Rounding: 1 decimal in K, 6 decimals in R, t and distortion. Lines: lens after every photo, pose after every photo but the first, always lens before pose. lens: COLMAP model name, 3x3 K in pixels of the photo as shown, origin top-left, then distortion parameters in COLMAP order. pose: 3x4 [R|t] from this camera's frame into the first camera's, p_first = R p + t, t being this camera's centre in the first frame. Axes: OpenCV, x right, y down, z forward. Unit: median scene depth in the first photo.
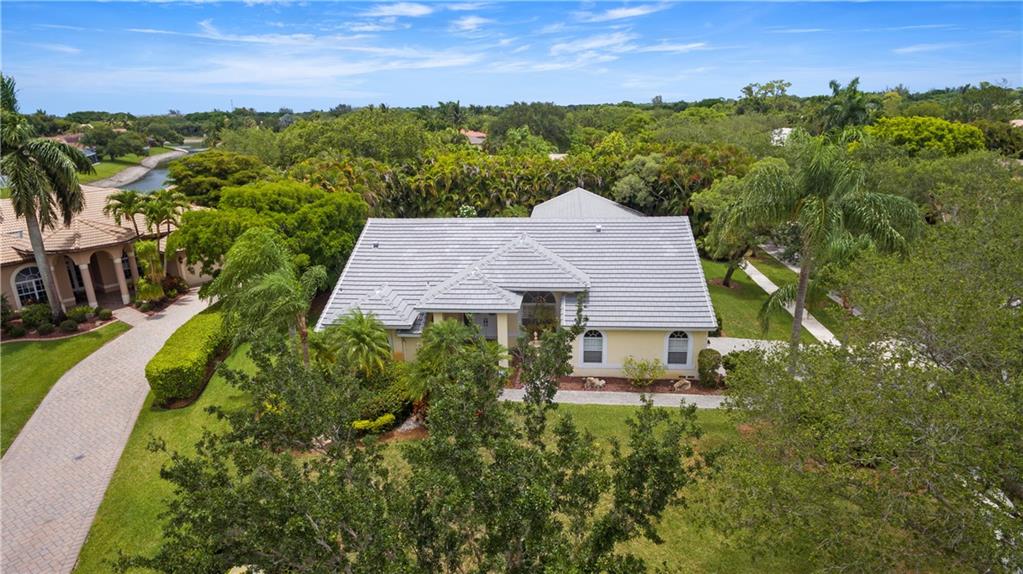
lens RADIAL K [[583.8, 0, 511.5], [0, 583.8, 287.0], [0, 0, 1]] dist [-0.001928, -0.000348]
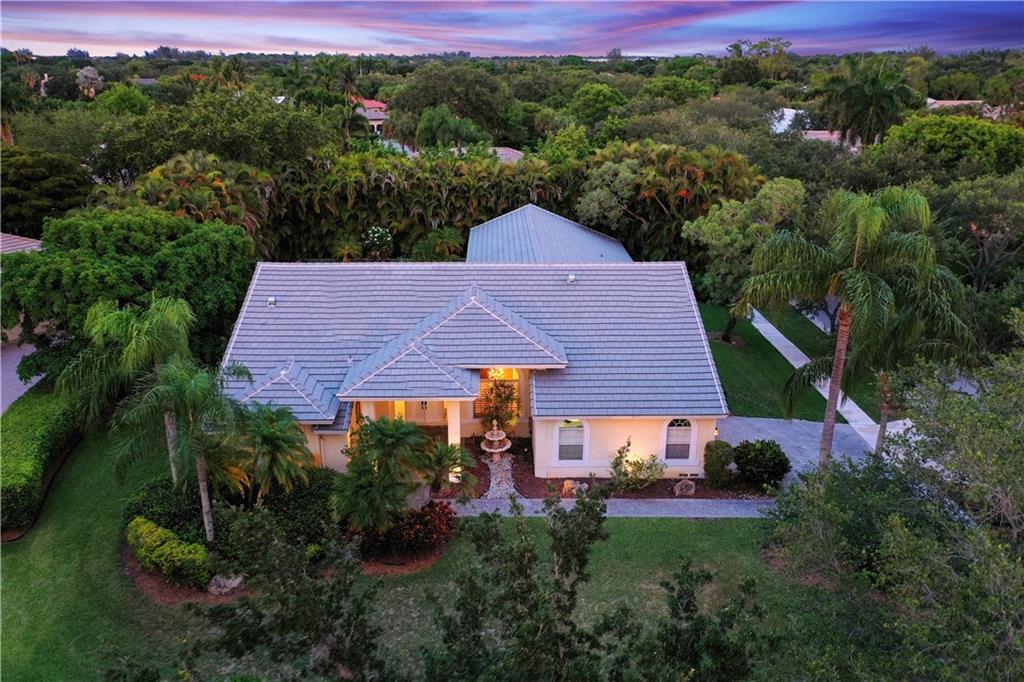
lens RADIAL K [[814.0, 0, 507.3], [0, 814.0, 323.6], [0, 0, 1]] dist [-0.003619, -0.005780]
pose [[0.993470, -0.010363, 0.113622, -0.050890], [0.008357, 0.999801, 0.018123, -0.055667], [-0.113787, -0.017055, 0.993359, -0.044772]]
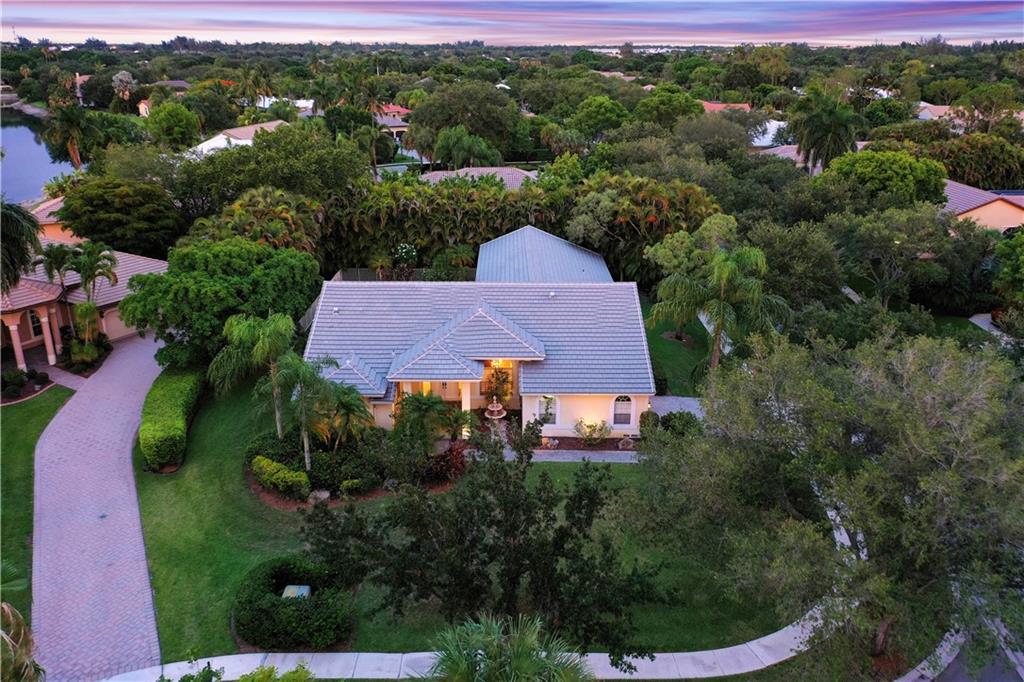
lens RADIAL K [[814.0, 0, 507.3], [0, 814.0, 323.6], [0, 0, 1]] dist [-0.003619, -0.005780]
pose [[0.995097, -0.004986, 0.098777, -0.068838], [0.001882, 0.999502, 0.031492, -0.085839], [-0.098885, -0.031152, 0.994611, -0.407135]]
